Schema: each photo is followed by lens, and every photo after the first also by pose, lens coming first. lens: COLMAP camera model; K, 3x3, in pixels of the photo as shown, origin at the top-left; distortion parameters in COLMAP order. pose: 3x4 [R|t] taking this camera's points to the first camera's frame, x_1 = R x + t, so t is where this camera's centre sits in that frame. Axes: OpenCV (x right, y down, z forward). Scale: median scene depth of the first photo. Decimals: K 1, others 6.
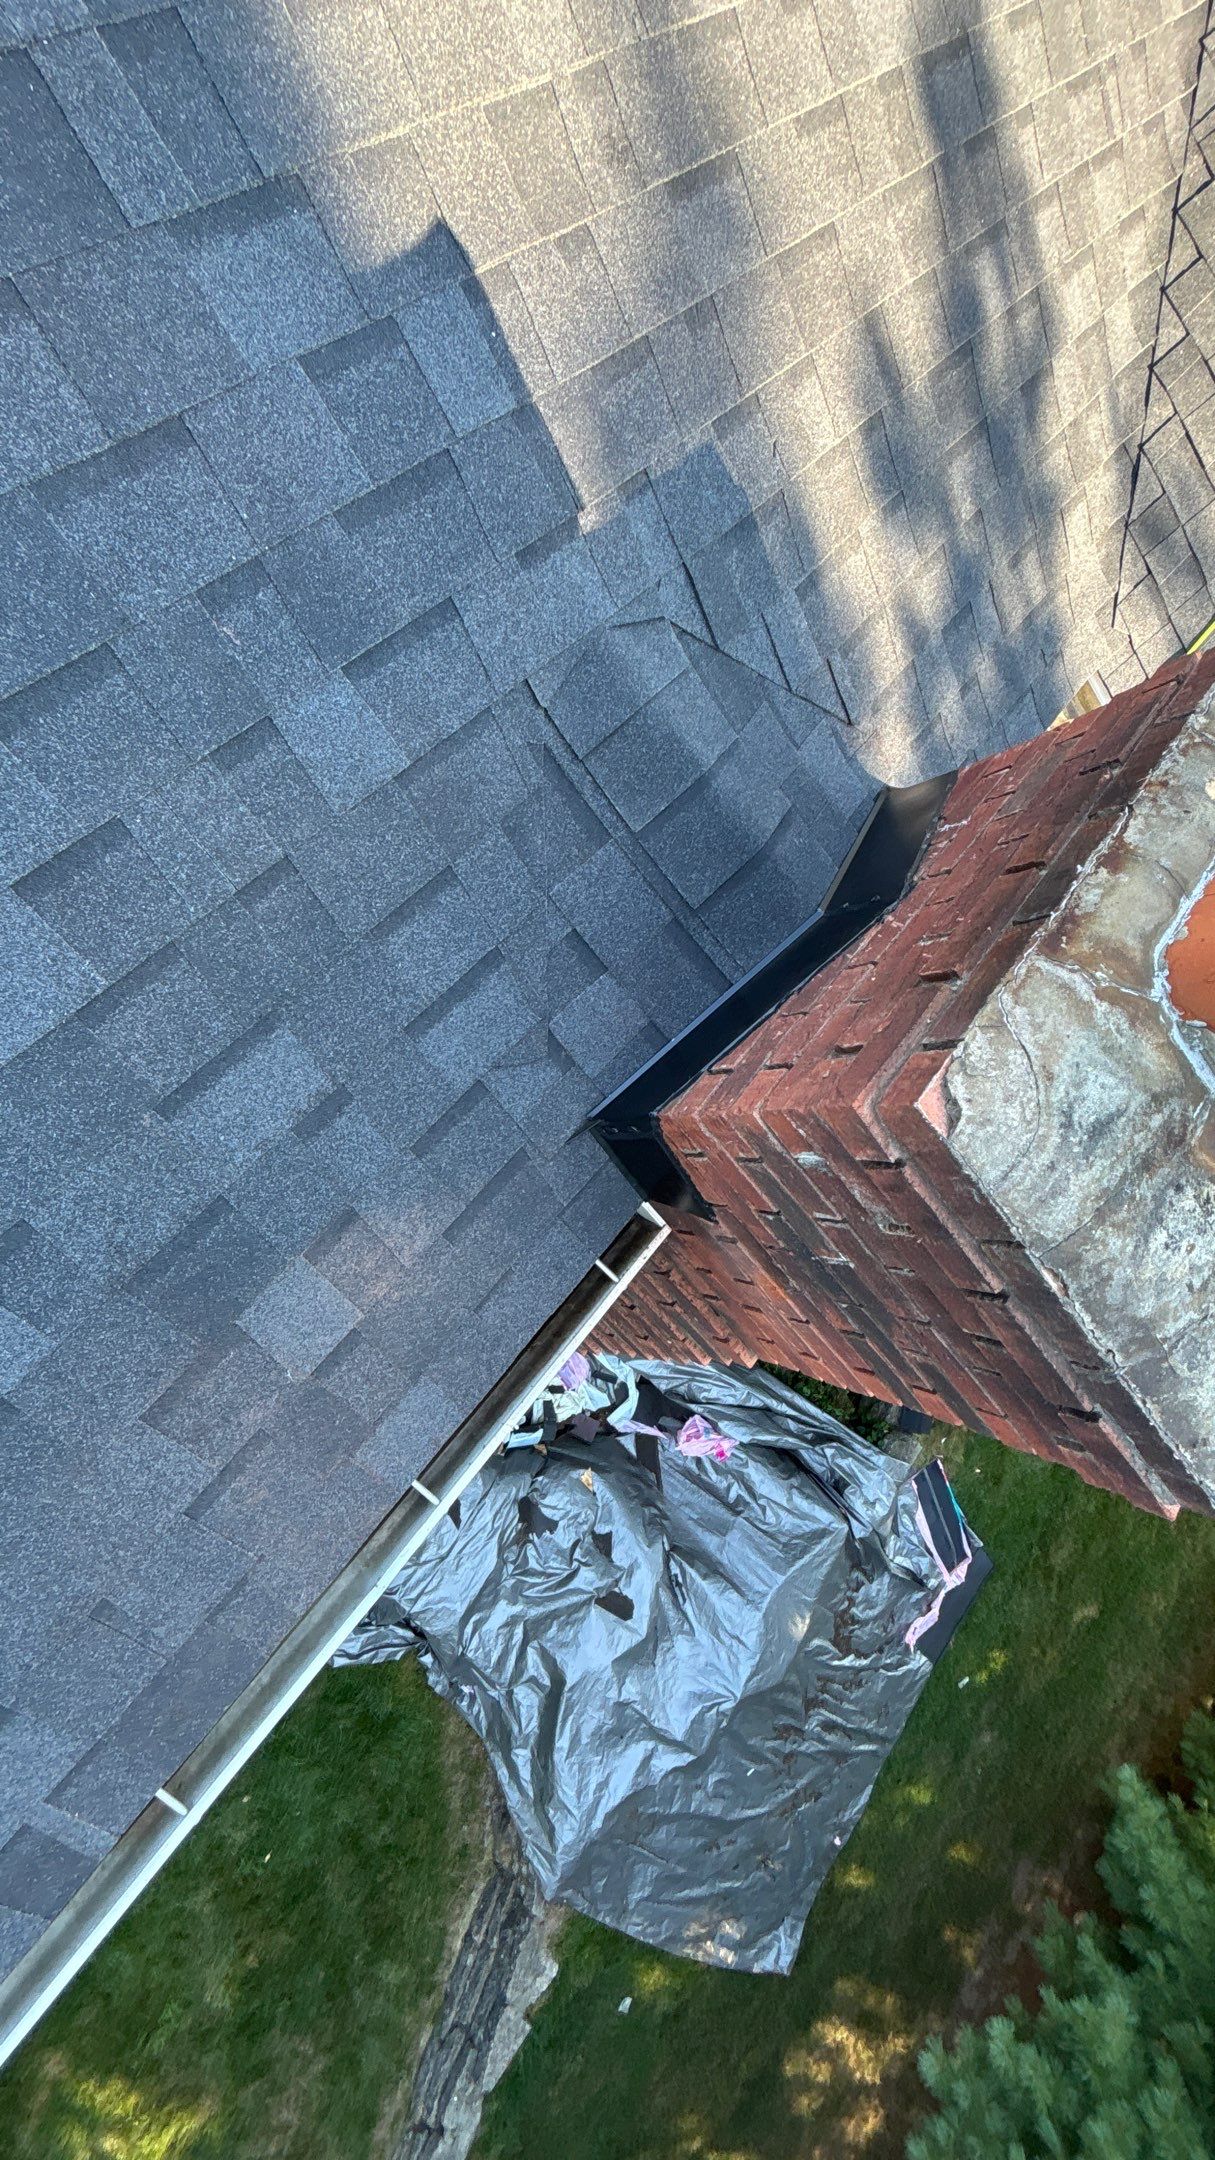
lens RADIAL K [[893.6, 0, 607.5], [0, 893.6, 1080.0], [0, 0, 1]] dist [-0.002529, -0.000069]
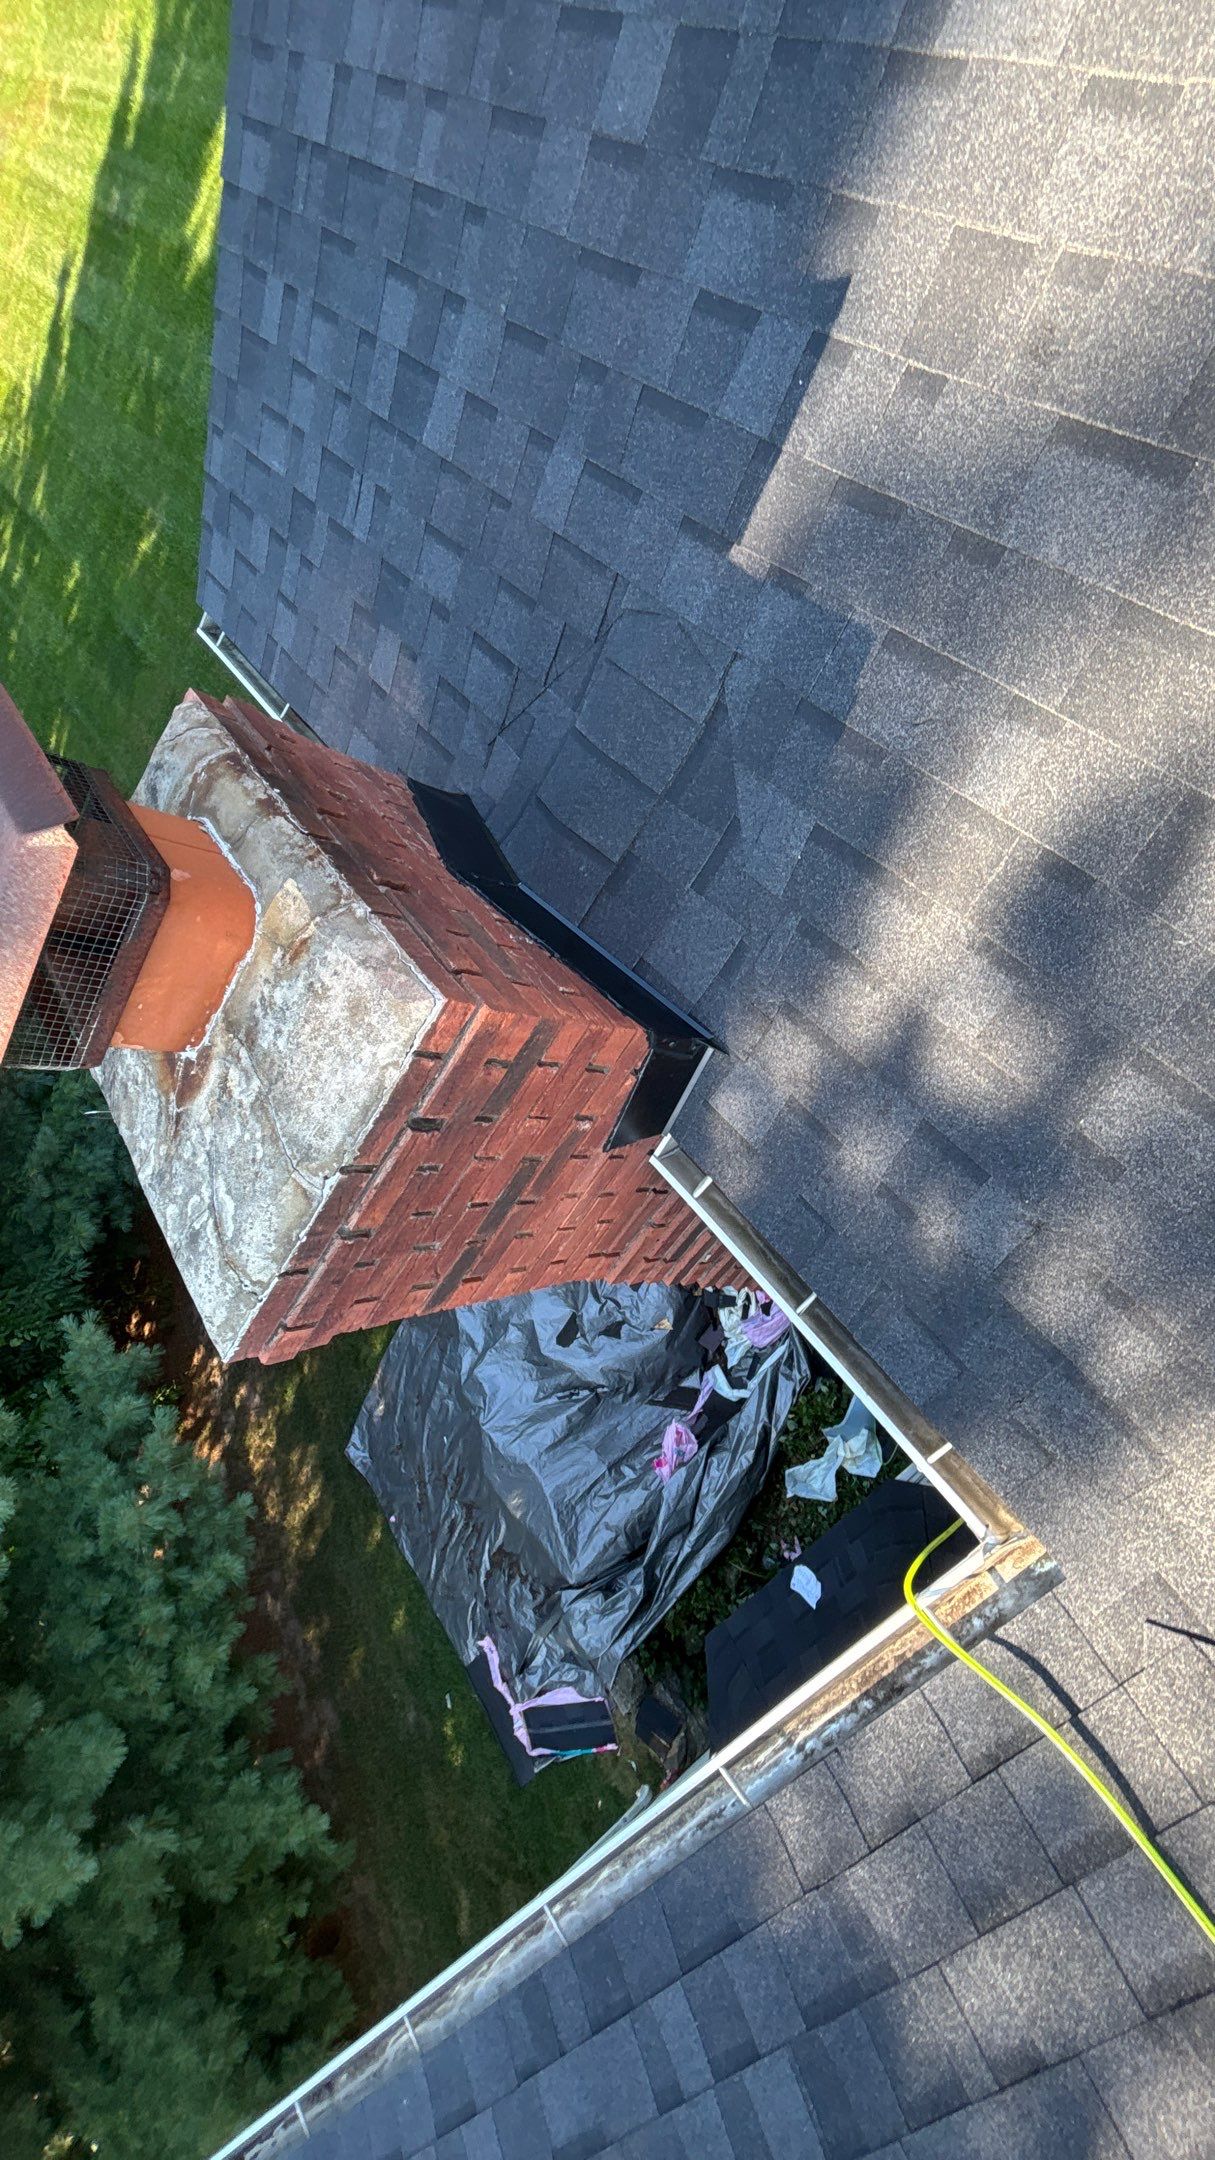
lens RADIAL K [[898.6, 0, 607.5], [0, 898.6, 1080.0], [0, 0, 1]] dist [0.002679, 0.000287]
pose [[-0.266272, 0.848590, -0.457159, 0.257489], [-0.751417, 0.114312, 0.649850, -0.270219], [0.603715, 0.516554, 0.607207, 0.125651]]
